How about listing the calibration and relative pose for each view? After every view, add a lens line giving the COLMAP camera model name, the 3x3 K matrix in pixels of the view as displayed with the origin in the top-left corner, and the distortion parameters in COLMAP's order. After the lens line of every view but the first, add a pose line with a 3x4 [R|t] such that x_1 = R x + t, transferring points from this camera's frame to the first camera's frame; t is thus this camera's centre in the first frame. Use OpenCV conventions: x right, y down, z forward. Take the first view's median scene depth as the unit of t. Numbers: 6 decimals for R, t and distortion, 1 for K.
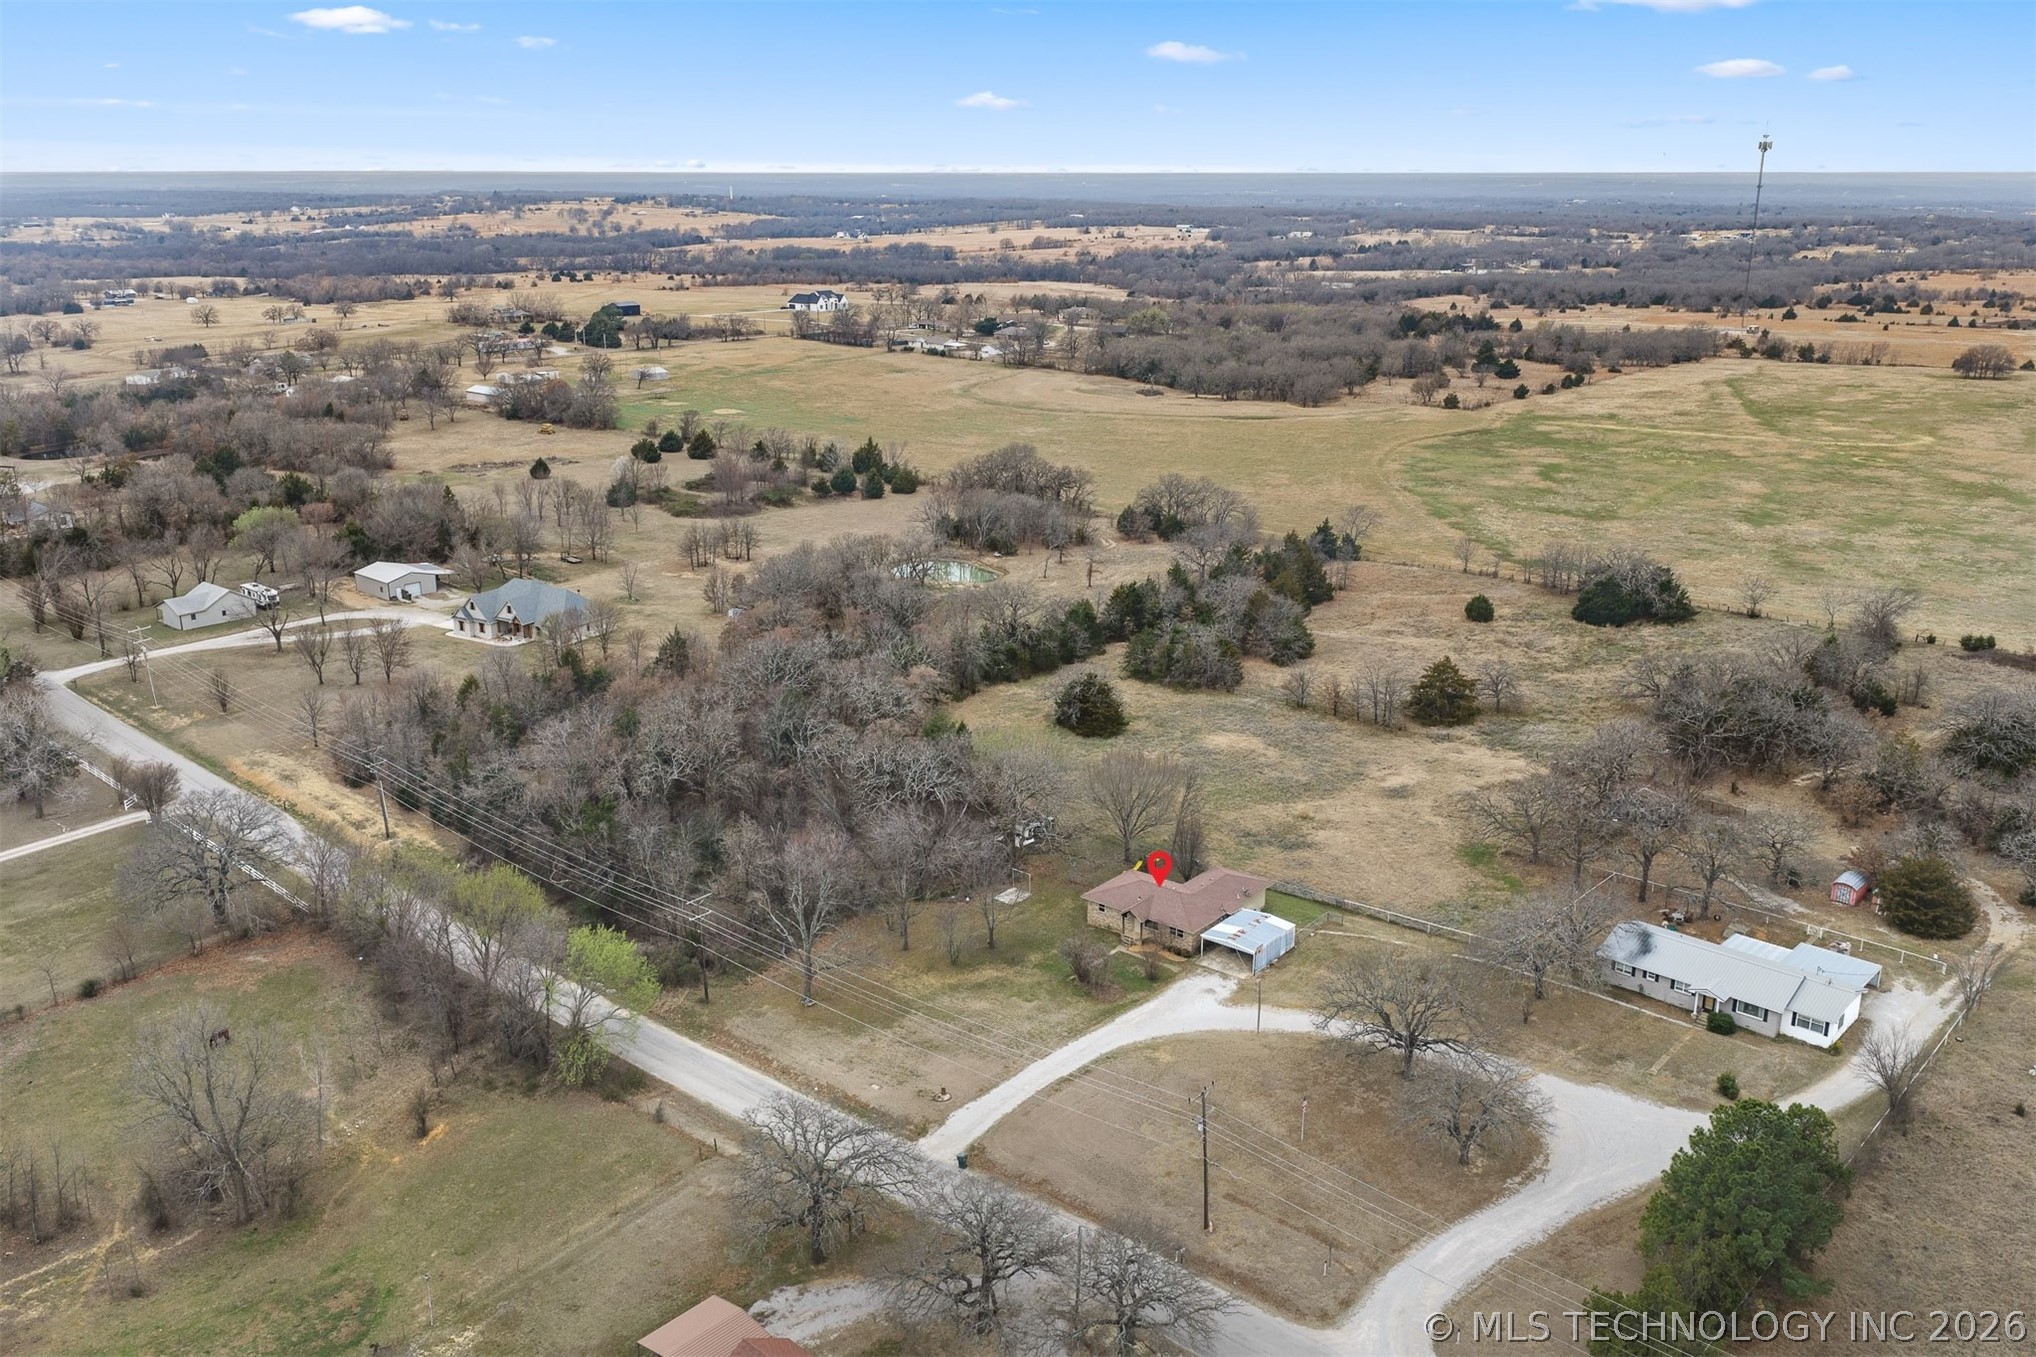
lens RADIAL K [[1678.8, 0, 1027.2], [0, 1678.8, 672.8], [0, 0, 1]] dist [0.004237, -0.006003]
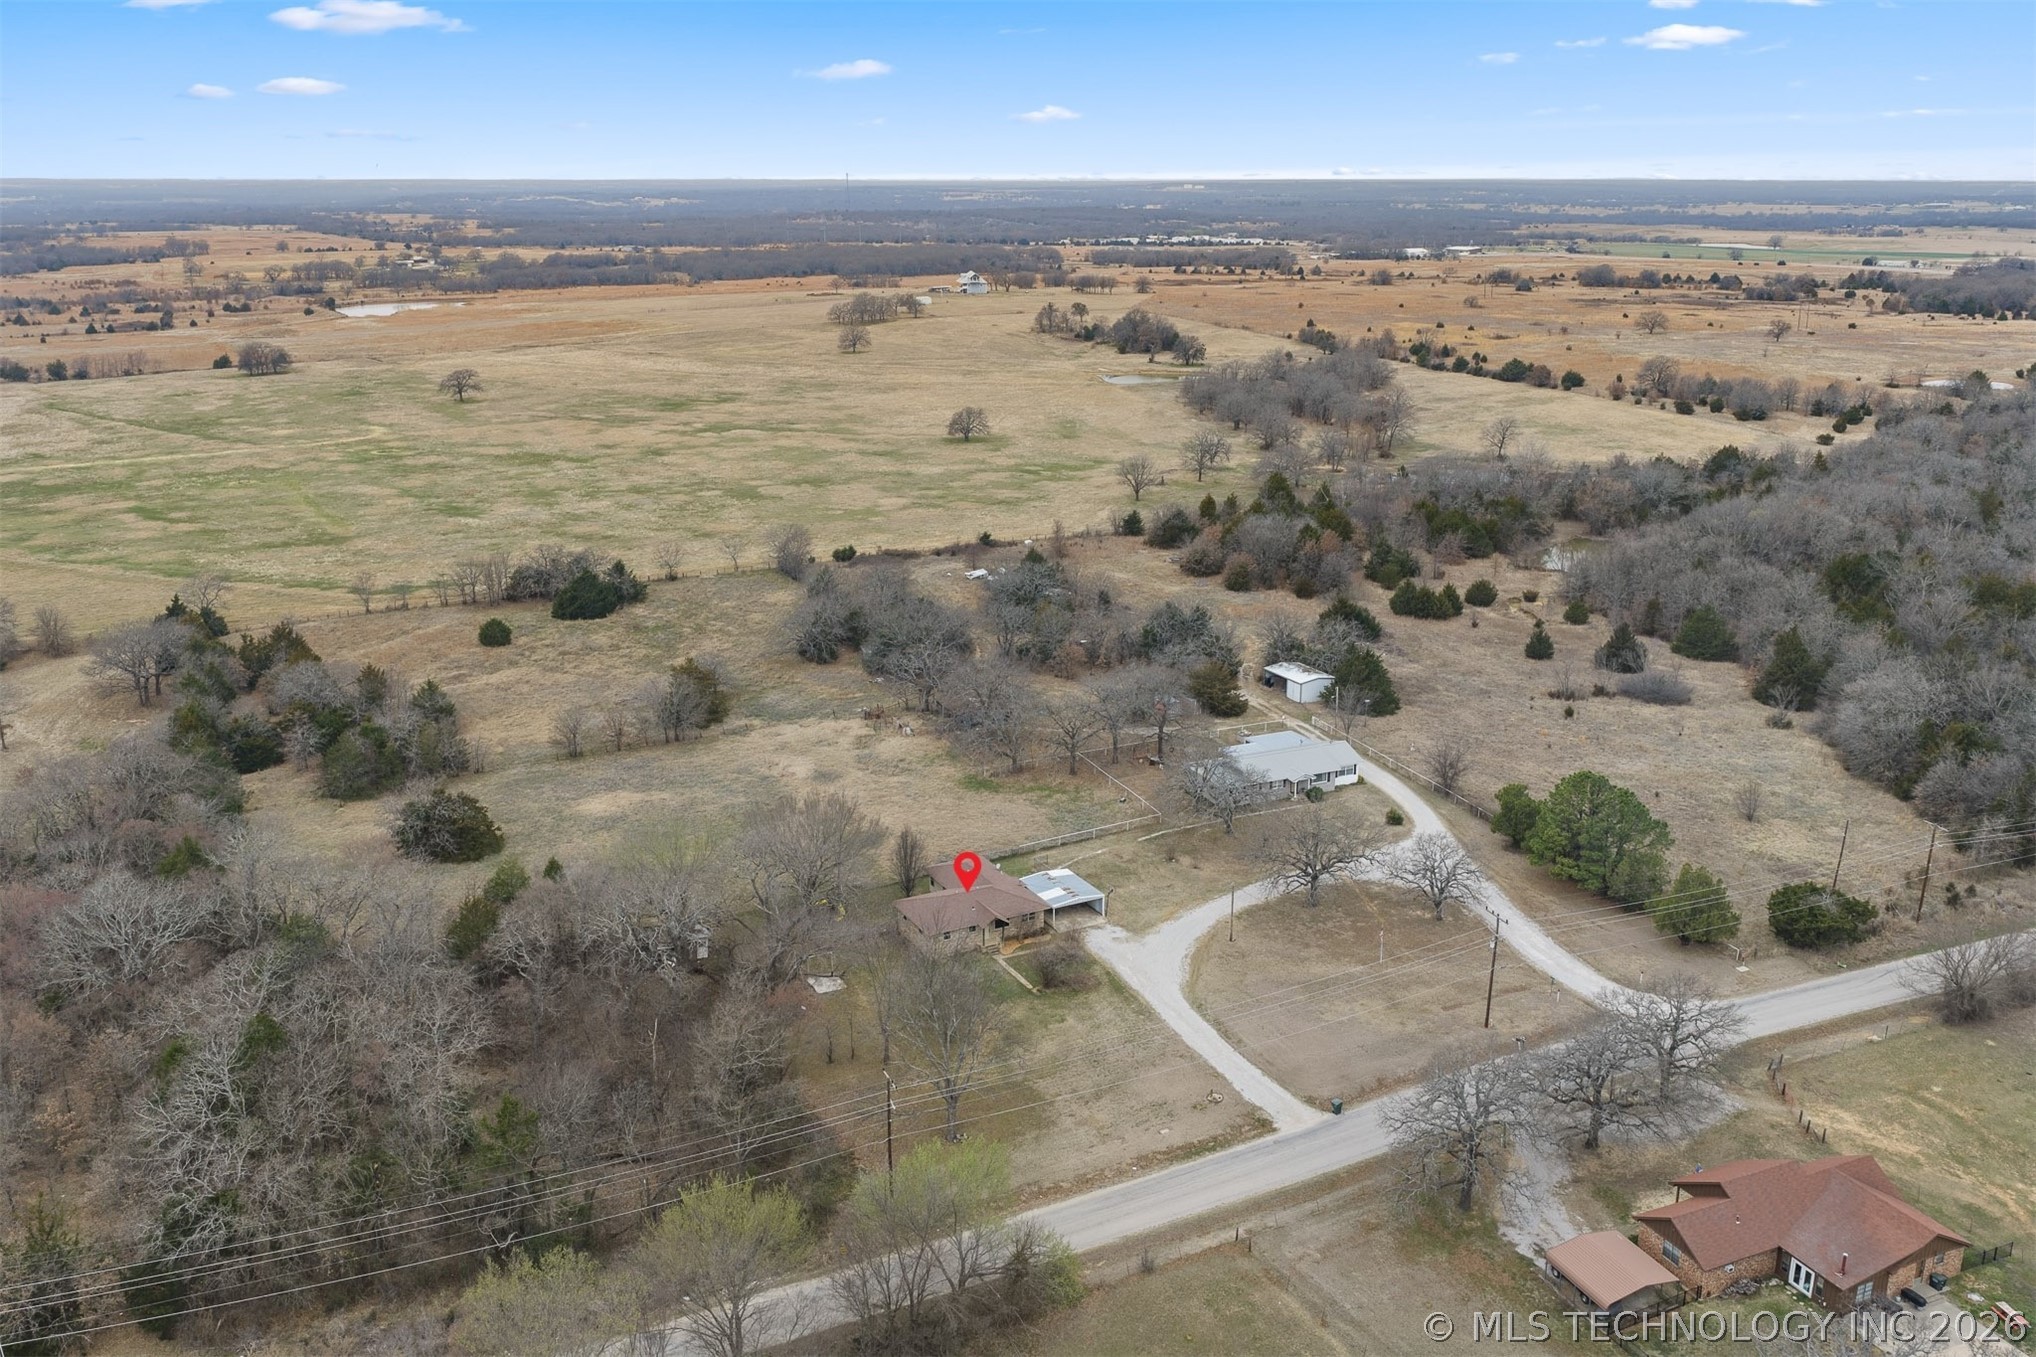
lens RADIAL K [[1687.0, 0, 1031.0], [0, 1687.0, 682.5], [0, 0, 1]] dist [0.012404, -0.019833]
pose [[0.392279, -0.265334, 0.880747, -0.574783], [0.264847, 0.949527, 0.168094, -0.113778], [-0.880894, 0.167323, 0.442752, 0.381669]]
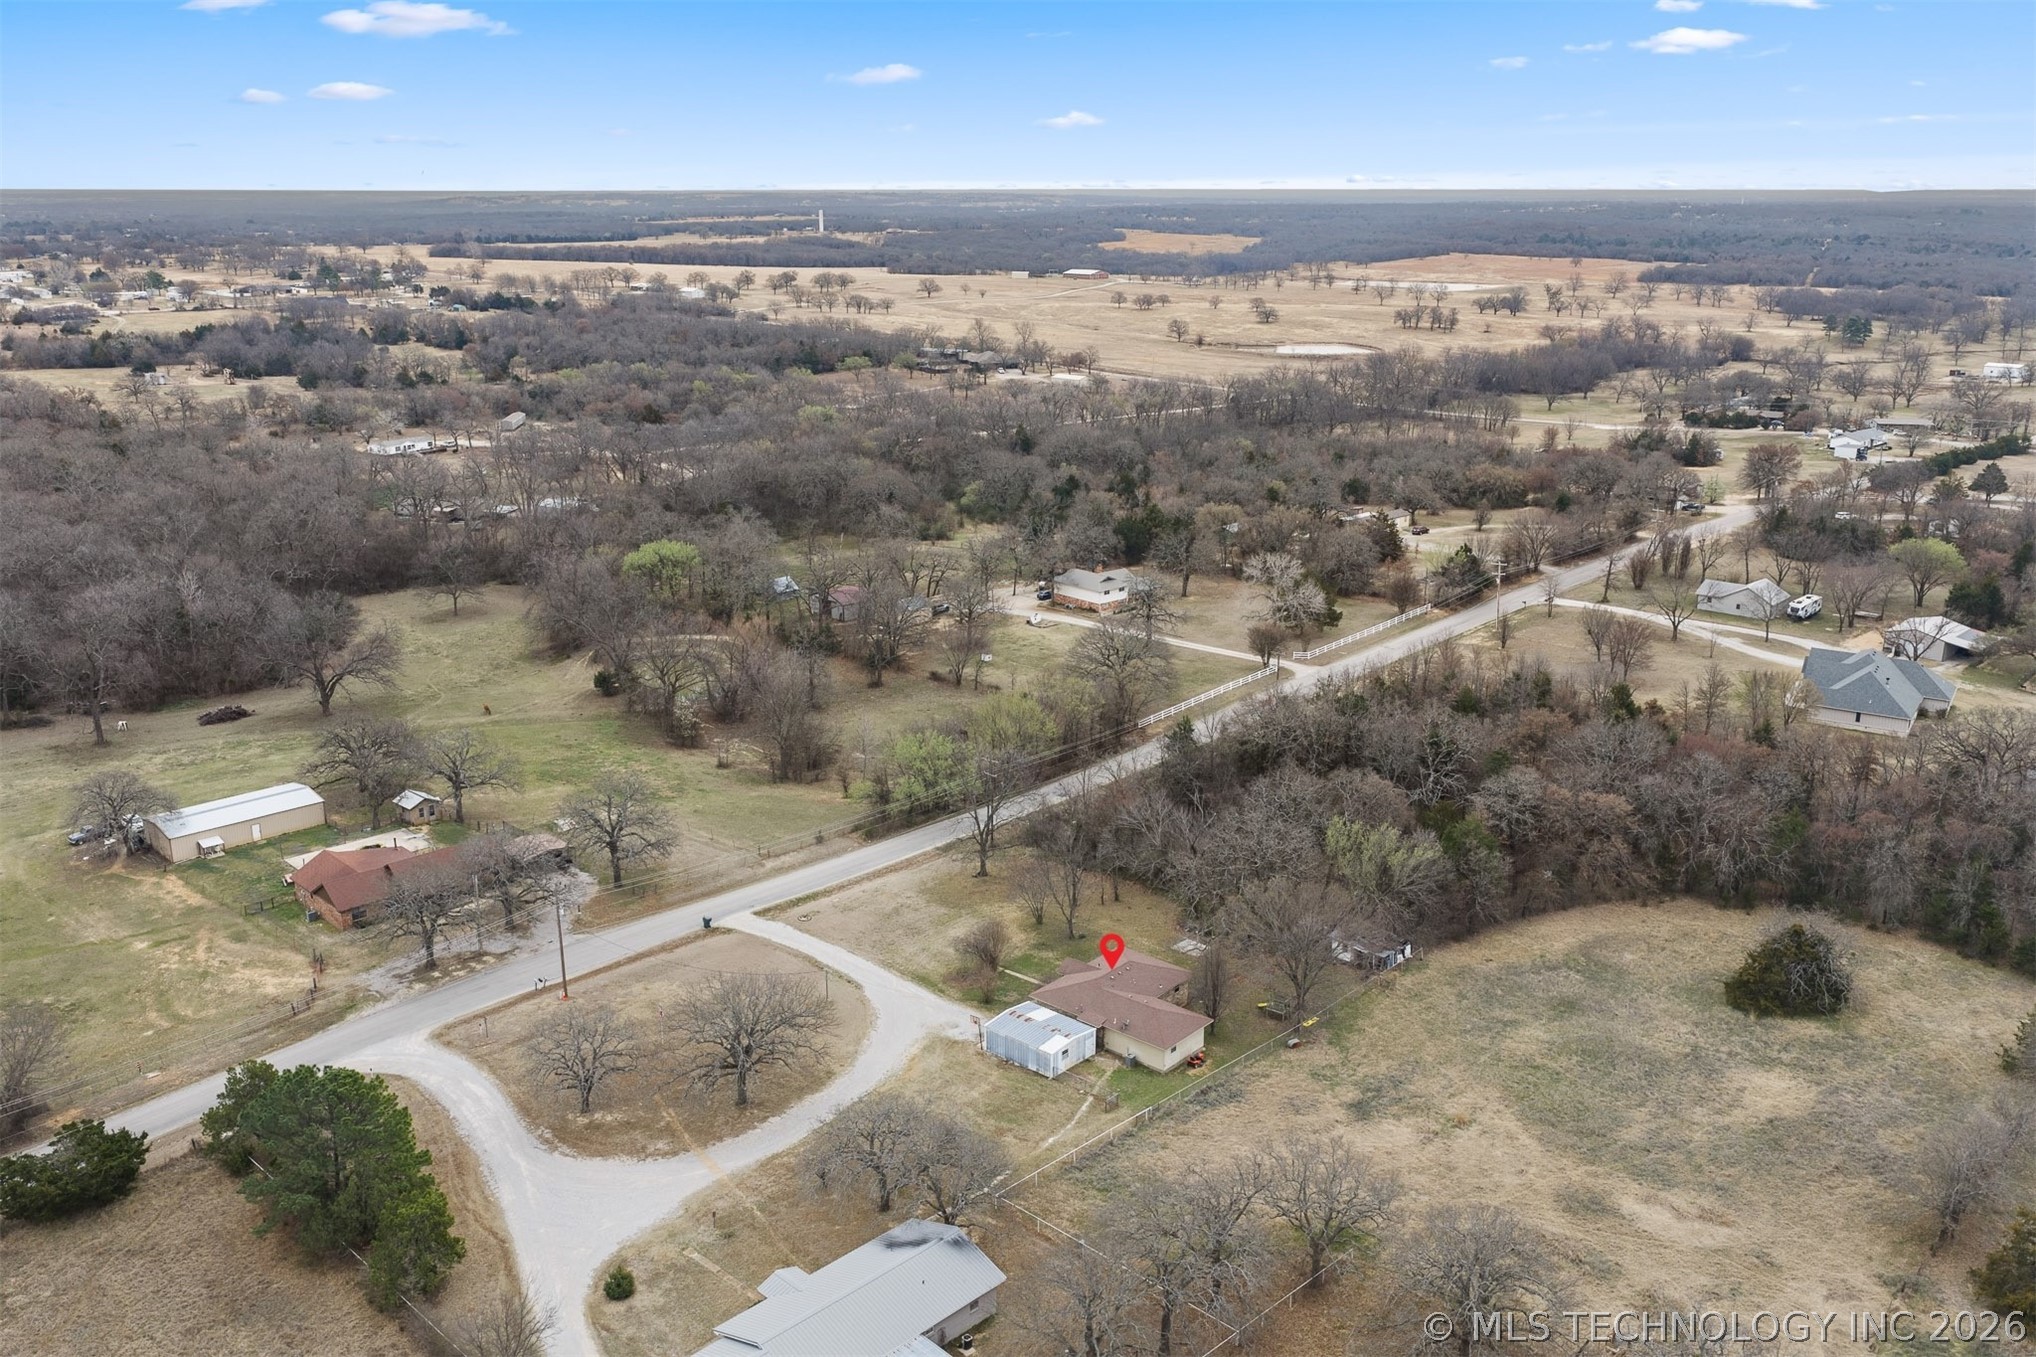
lens RADIAL K [[1711.5, 0, 1028.2], [0, 1711.5, 646.8], [0, 0, 1]] dist [0.007617, -0.006307]
pose [[-0.038567, 0.259586, -0.964950, 0.703885], [-0.290181, 0.921144, 0.259399, -0.196717], [0.956194, 0.290015, 0.039801, 0.658542]]
